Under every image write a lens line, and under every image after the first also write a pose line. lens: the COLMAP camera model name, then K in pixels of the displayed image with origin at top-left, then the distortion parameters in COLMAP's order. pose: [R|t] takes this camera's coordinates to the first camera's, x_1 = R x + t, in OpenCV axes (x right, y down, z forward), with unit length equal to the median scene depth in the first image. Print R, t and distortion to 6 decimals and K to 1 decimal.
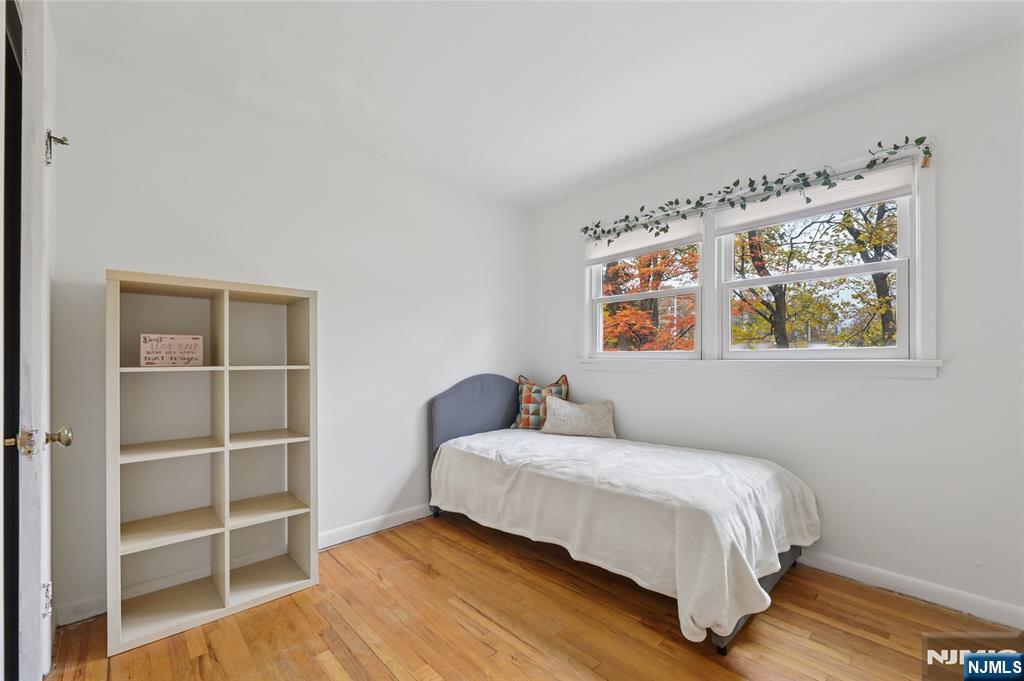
lens RADIAL K [[425.9, 0, 516.4], [0, 425.9, 356.9], [0, 0, 1]] dist [-0.000966, -0.000116]
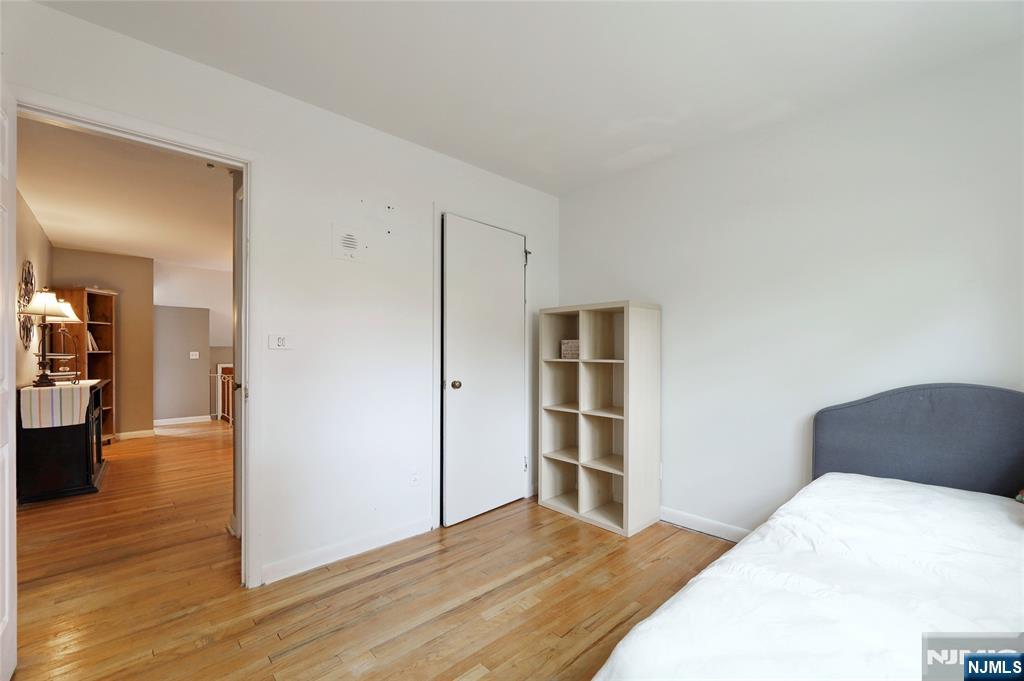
lens RADIAL K [[421.5, 0, 512.0], [0, 421.5, 340.5], [0, 0, 1]] dist [0.002507, 0.000410]
pose [[-0.011968, -0.017791, -0.999770, 0.846450], [0.010544, 0.999784, -0.017918, -0.021498], [0.999873, -0.010756, -0.011778, 0.749679]]
